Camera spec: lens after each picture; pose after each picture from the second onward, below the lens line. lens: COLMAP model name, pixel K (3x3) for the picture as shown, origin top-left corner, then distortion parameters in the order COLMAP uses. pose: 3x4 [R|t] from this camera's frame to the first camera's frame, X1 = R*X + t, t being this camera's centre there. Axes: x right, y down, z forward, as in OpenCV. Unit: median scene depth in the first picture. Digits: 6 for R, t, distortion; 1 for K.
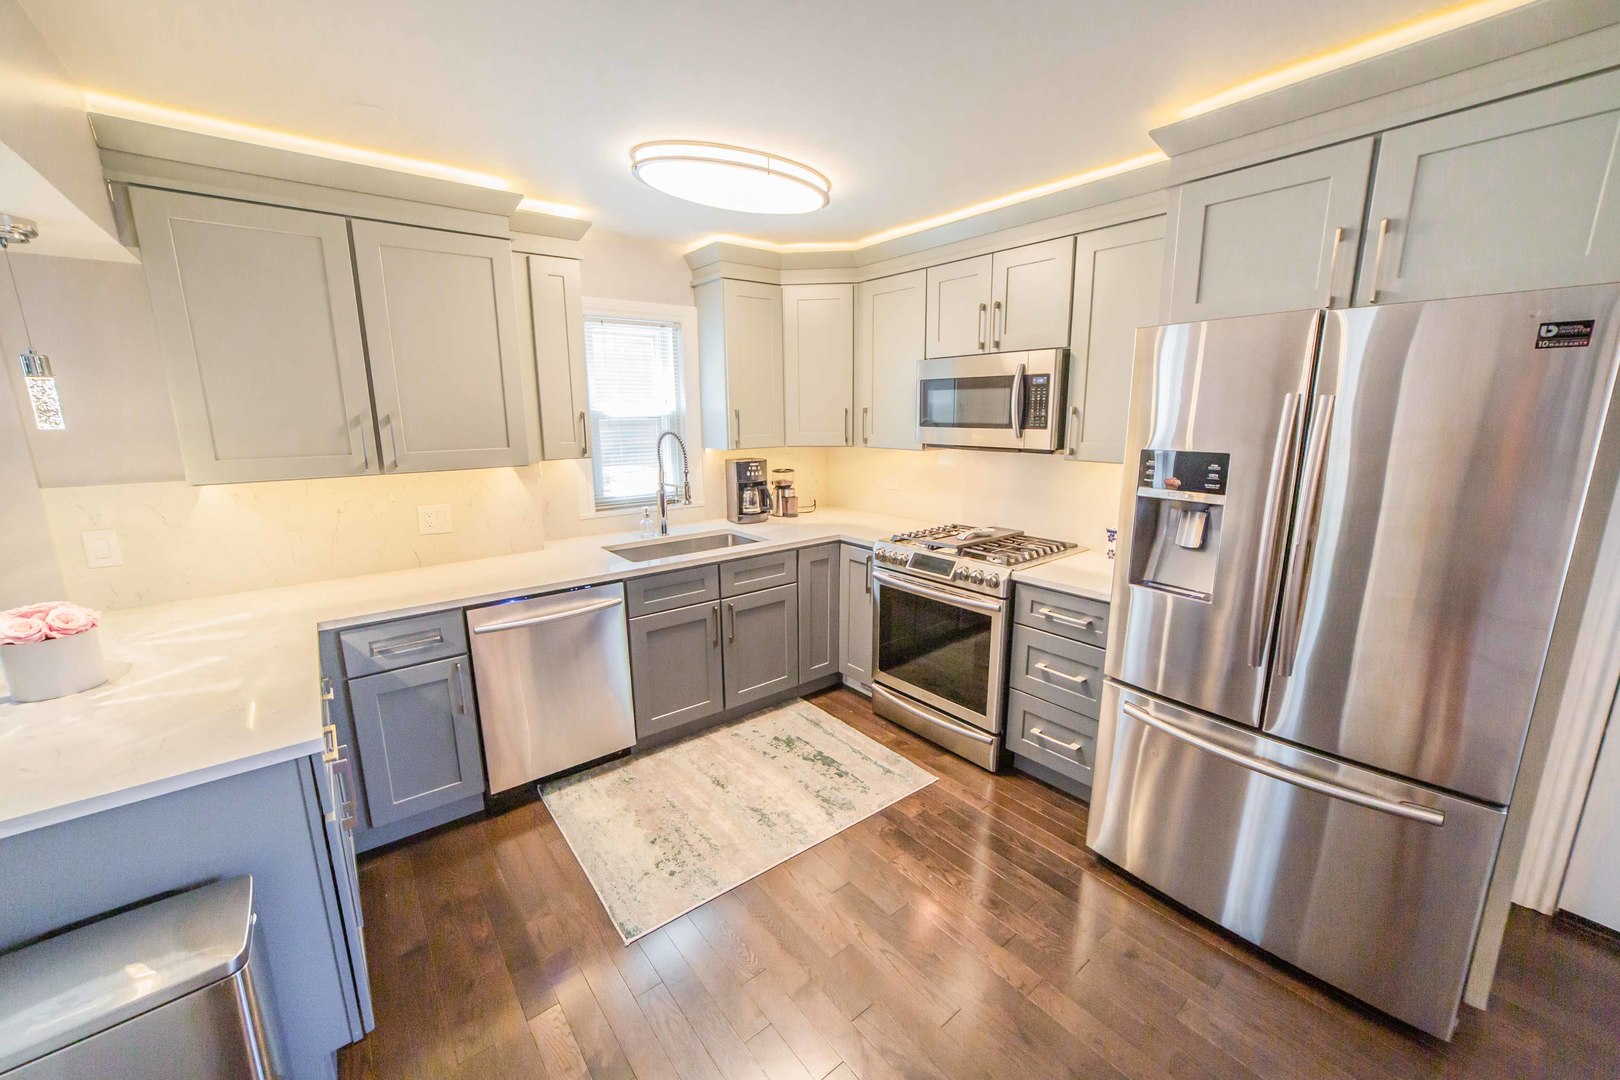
lens RADIAL K [[619.6, 0, 796.0], [0, 619.6, 535.8], [0, 0, 1]] dist [-0.014920, 0.003390]
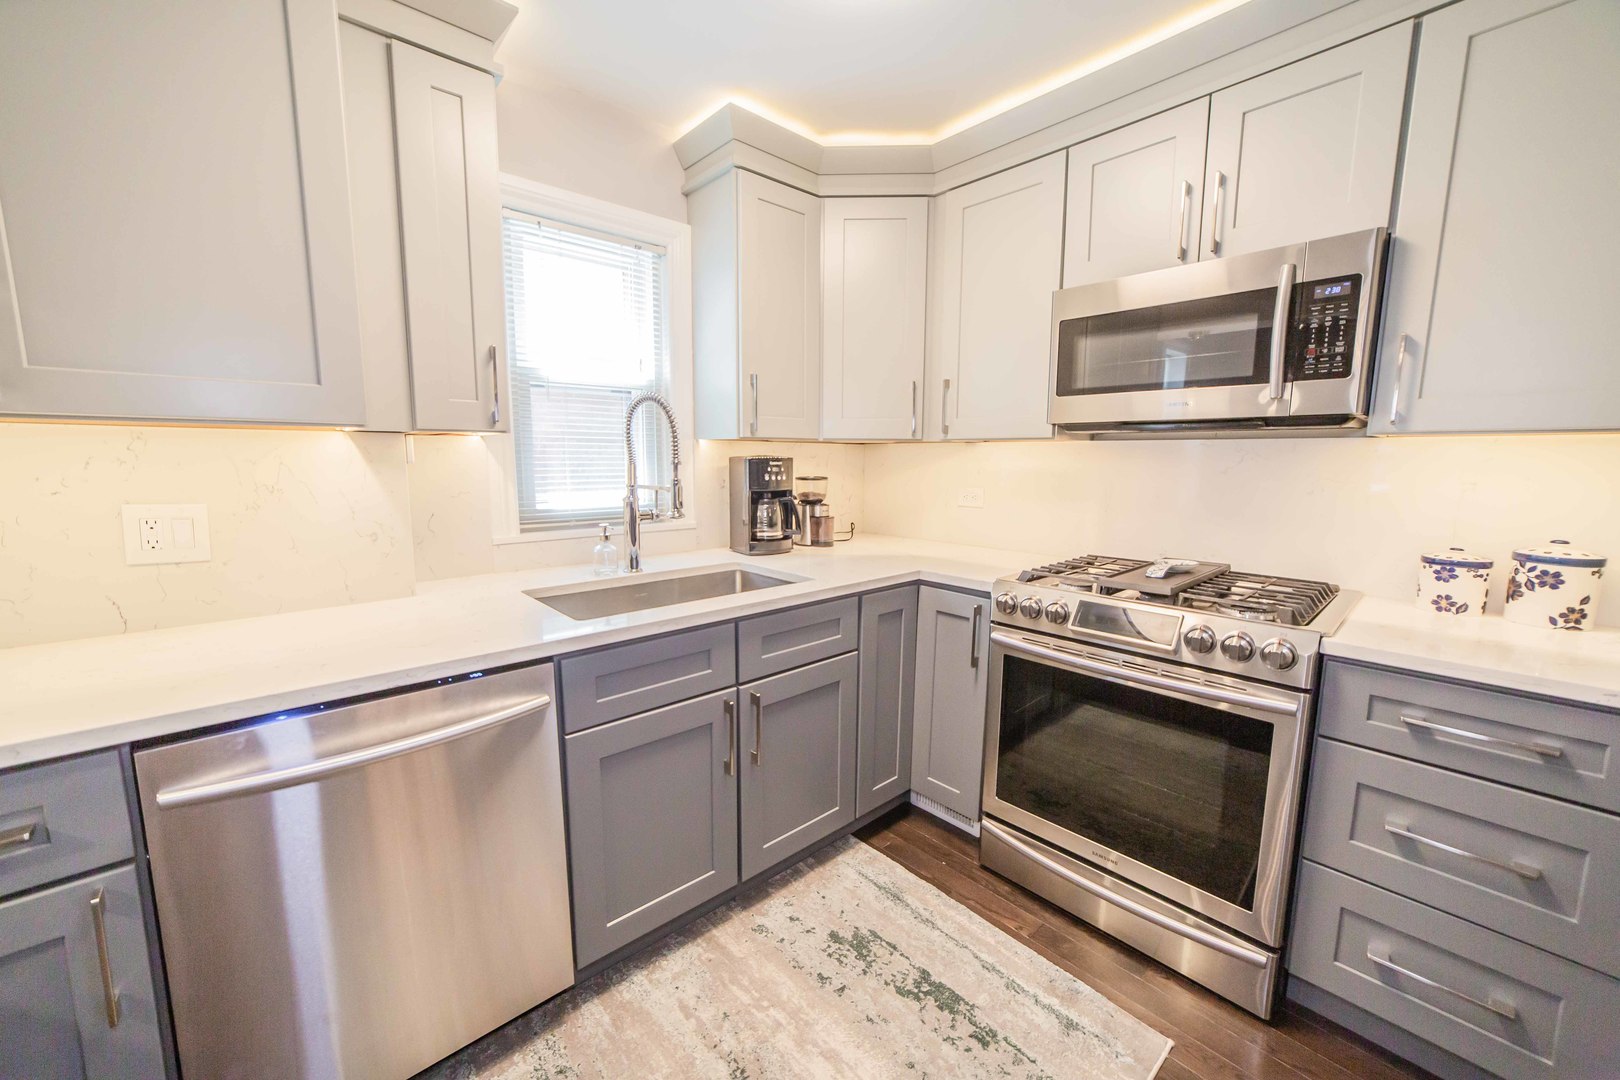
lens RADIAL K [[615.1, 0, 800.2], [0, 615.1, 536.5], [0, 0, 1]] dist [-0.018311, 0.005879]
pose [[0.997577, 0.005626, 0.069342, -0.112598], [-0.000794, 0.997580, -0.069516, 0.007780], [-0.069565, 0.069293, 0.995168, 0.471579]]
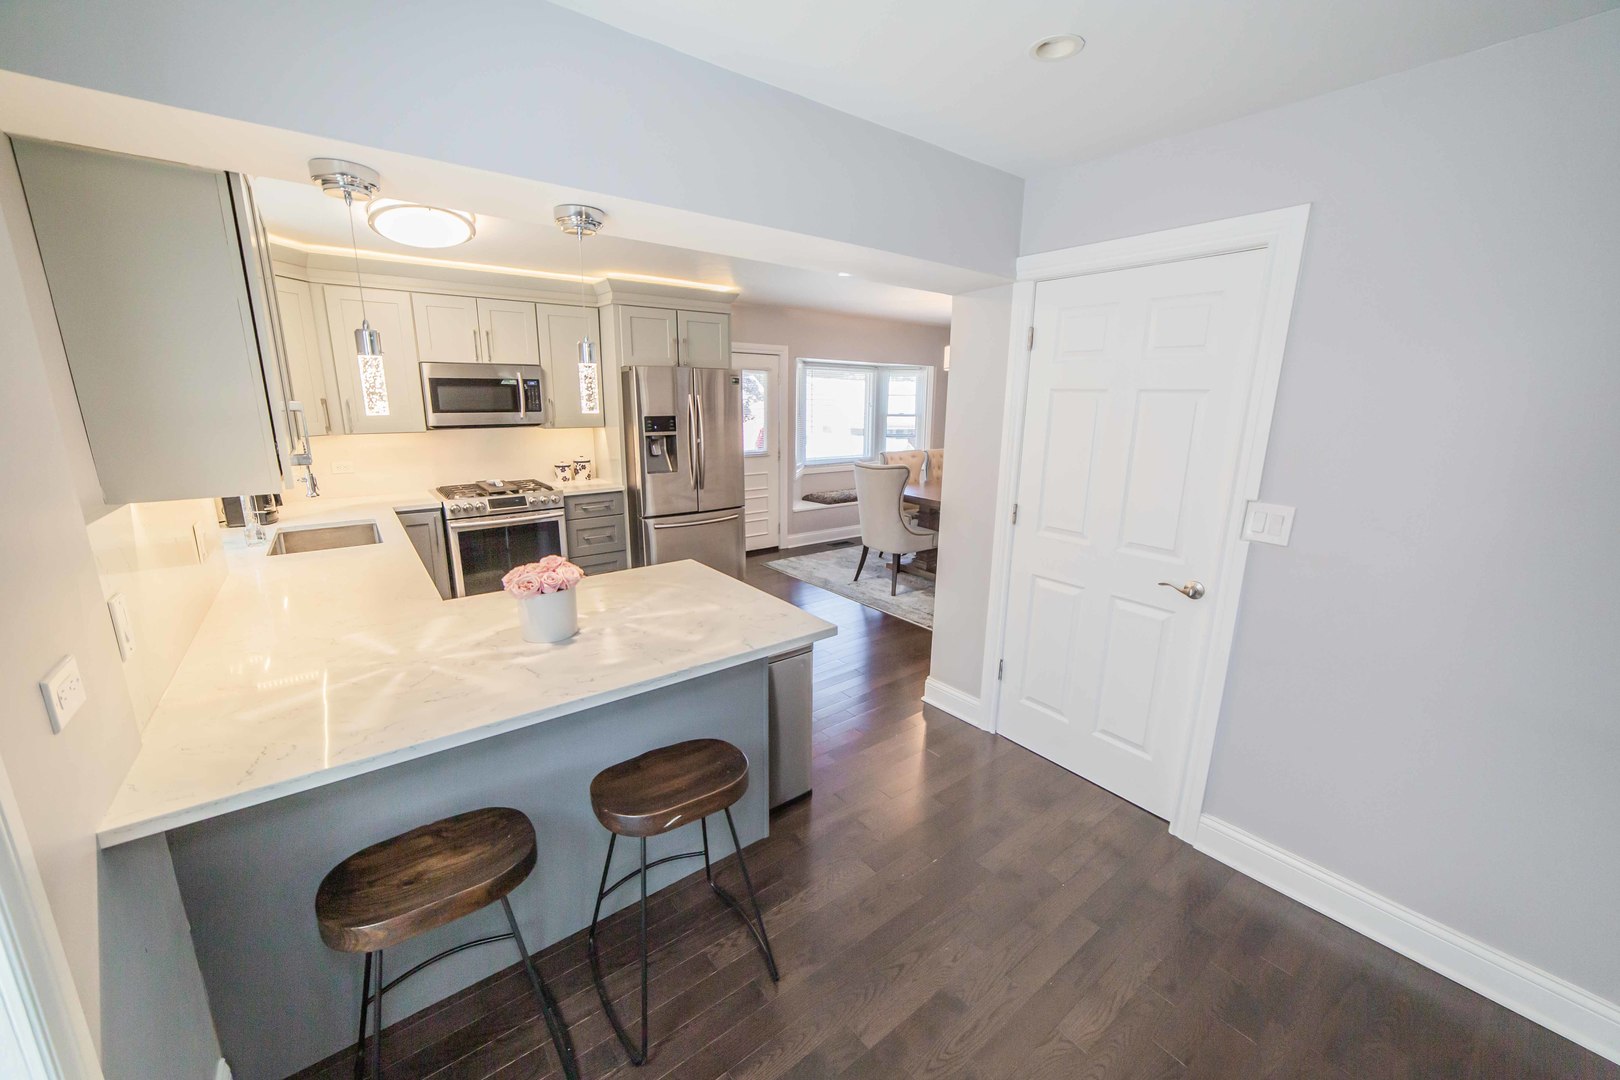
lens RADIAL K [[619.6, 0, 798.7], [0, 619.6, 537.6], [0, 0, 1]] dist [-0.014920, 0.003390]
pose [[0.017202, -0.212680, 0.976970, -1.278623], [0.196138, 0.958848, 0.205282, -0.042630], [-0.980425, 0.188090, 0.058208, 0.236152]]
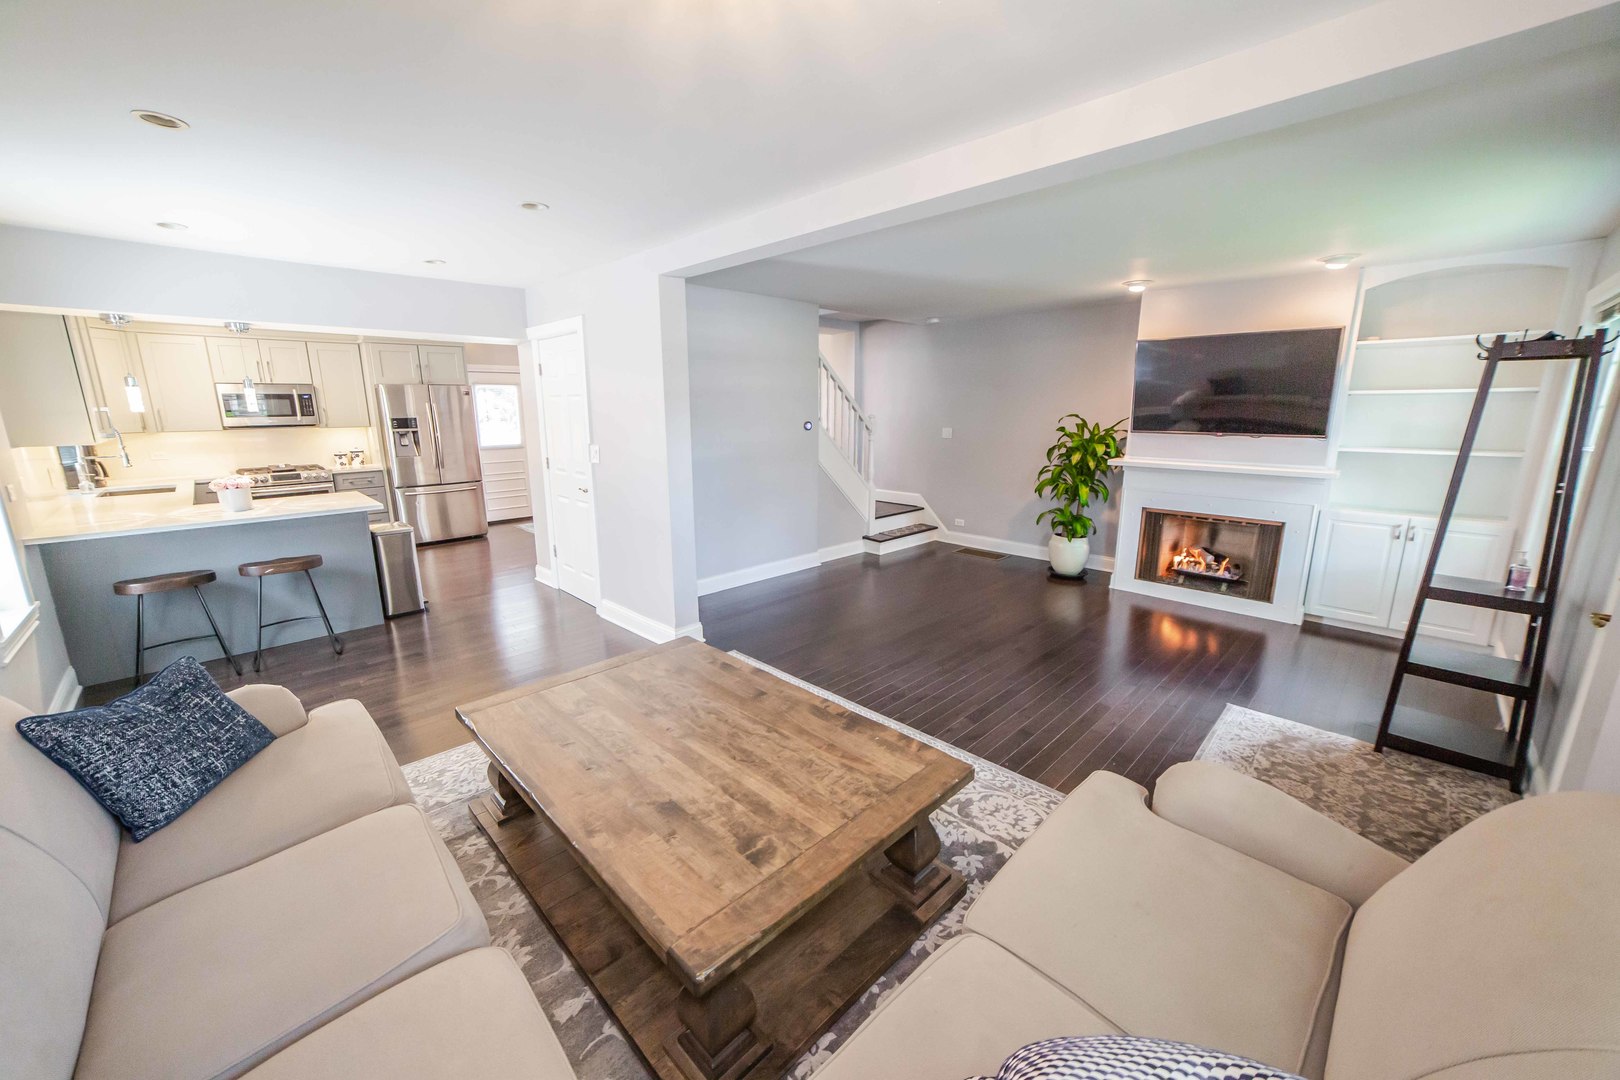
lens RADIAL K [[615.1, 0, 802.9], [0, 615.1, 538.4], [0, 0, 1]] dist [-0.018311, 0.005879]
pose [[-0.115654, -0.201005, 0.972739, -2.209450], [0.209164, 0.952424, 0.221675, 0.160607], [-0.971017, 0.229099, -0.068109, -0.617390]]
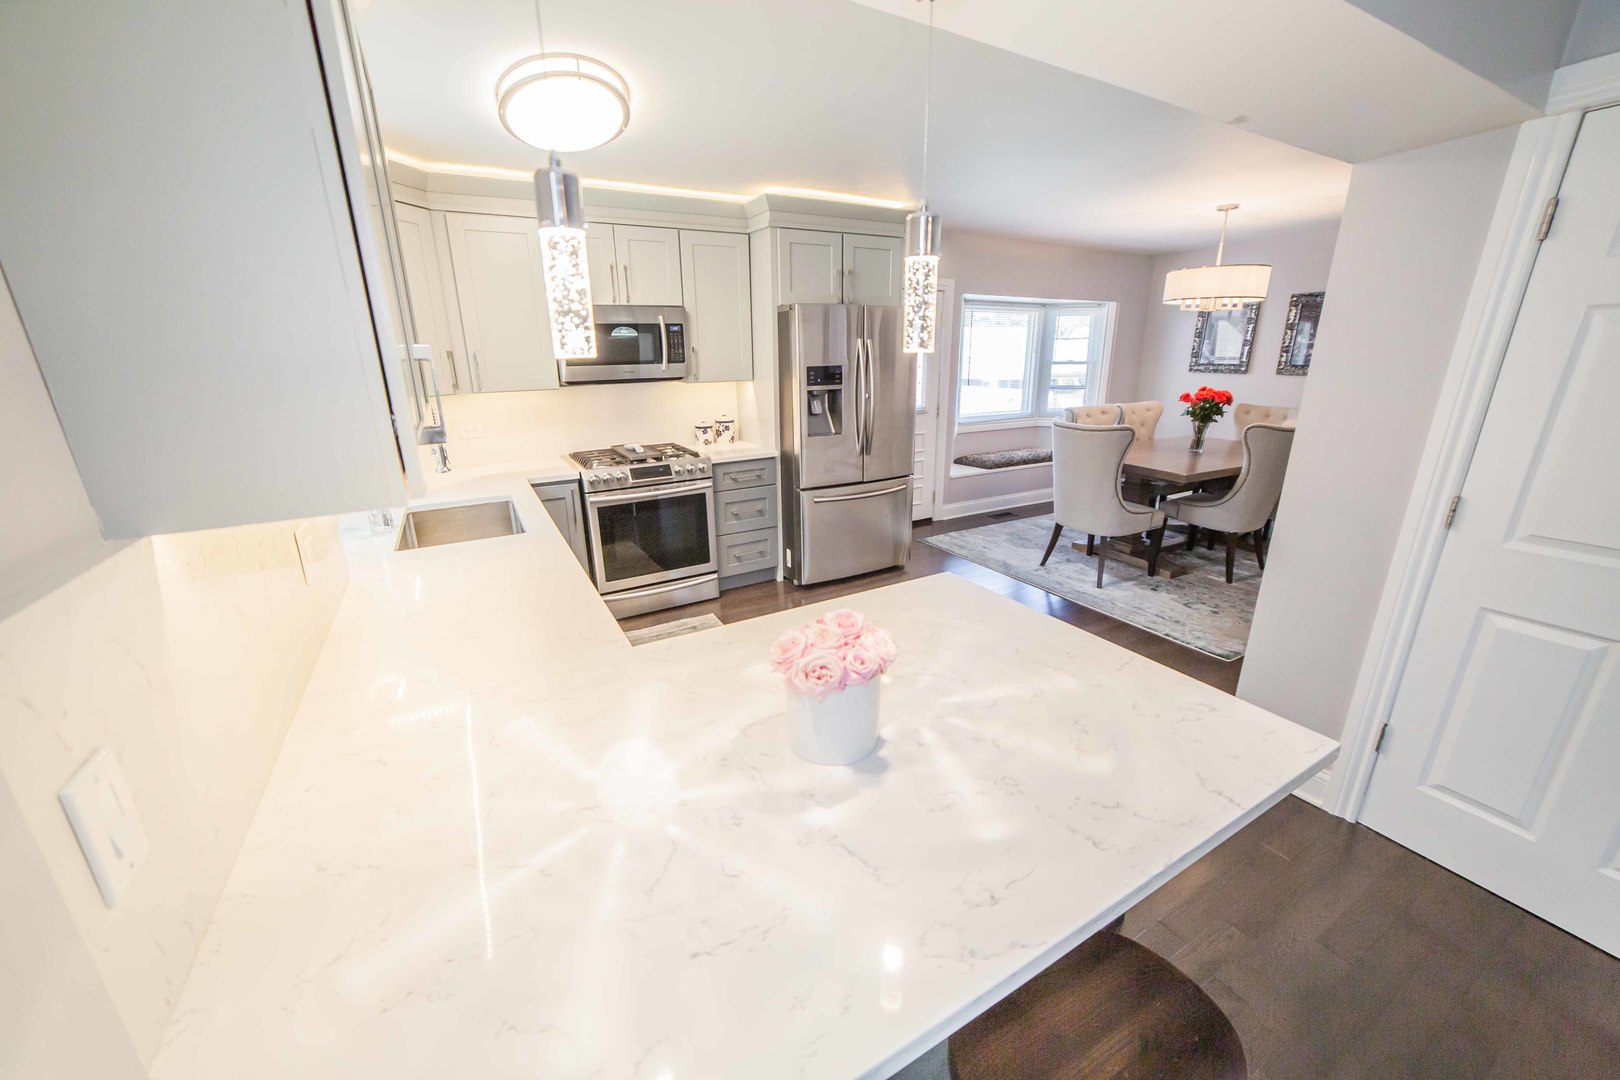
lens RADIAL K [[615.1, 0, 797.7], [0, 615.1, 540.6], [0, 0, 1]] dist [-0.018311, 0.005879]
pose [[0.154700, -0.288235, 0.944981, -0.992688], [0.212199, 0.943866, 0.253157, -0.079439], [-0.964904, 0.161361, 0.207179, 0.474498]]
